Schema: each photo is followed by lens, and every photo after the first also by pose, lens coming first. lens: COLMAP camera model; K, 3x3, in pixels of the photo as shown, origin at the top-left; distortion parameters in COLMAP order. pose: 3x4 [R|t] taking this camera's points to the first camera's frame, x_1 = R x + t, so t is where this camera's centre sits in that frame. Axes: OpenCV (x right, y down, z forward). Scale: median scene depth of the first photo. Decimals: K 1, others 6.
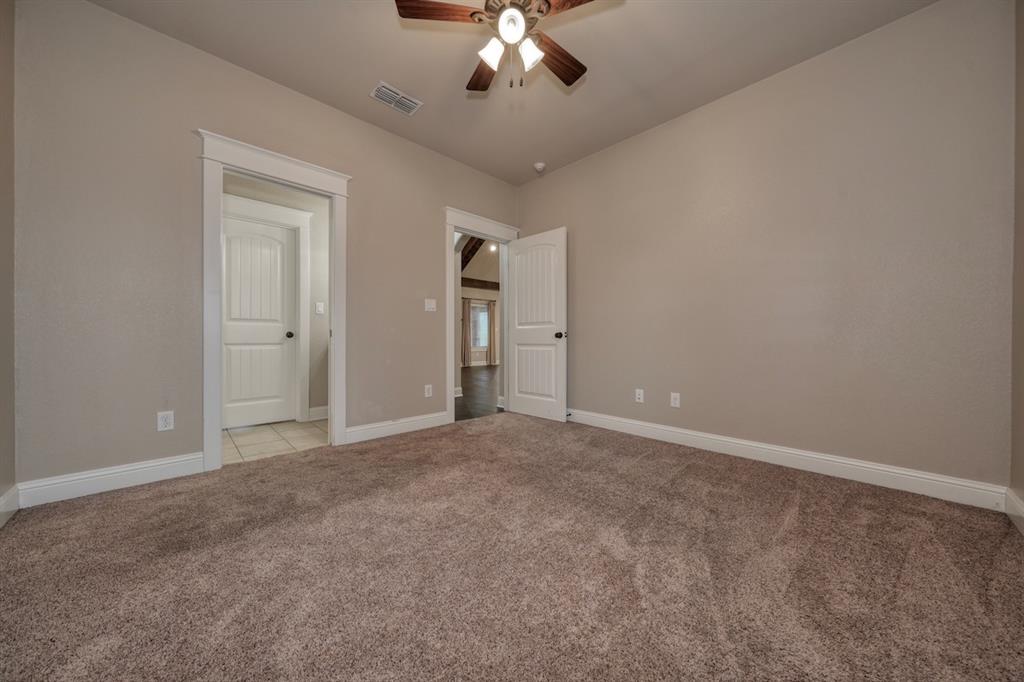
lens RADIAL K [[346.2, 0, 510.5], [0, 346.2, 340.4], [0, 0, 1]] dist [-0.009098, -0.000050]
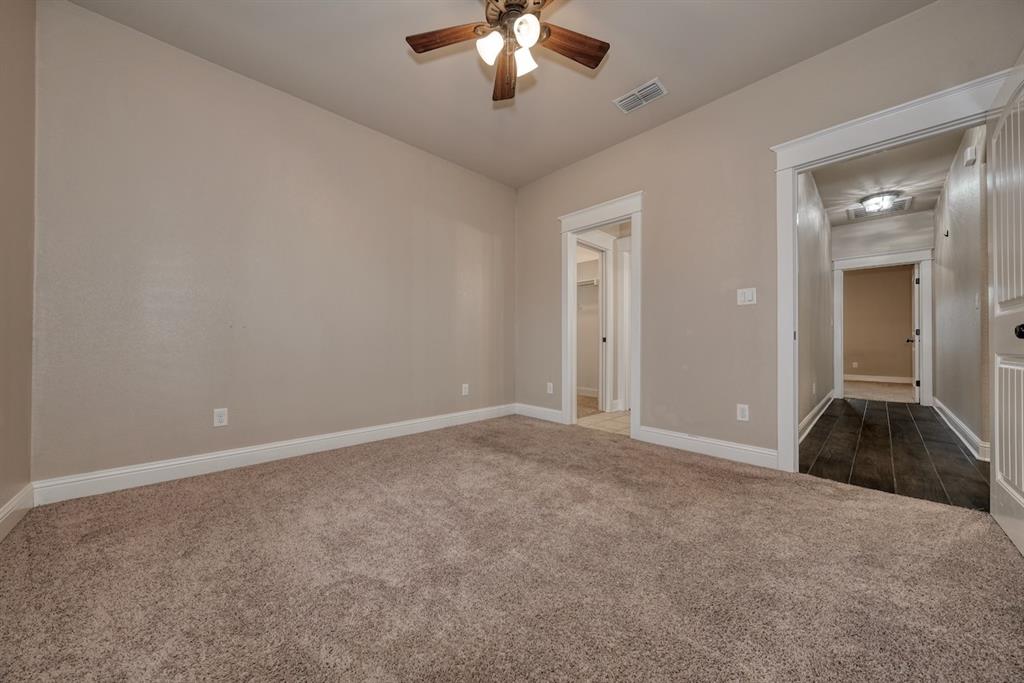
lens RADIAL K [[346.2, 0, 503.5], [0, 346.2, 342.1], [0, 0, 1]] dist [-0.009098, -0.000050]
pose [[-0.023517, -0.004683, -0.999712, 0.609759], [-0.003073, 0.999985, -0.004612, 0.000125], [0.999719, 0.002964, -0.023531, 0.599353]]
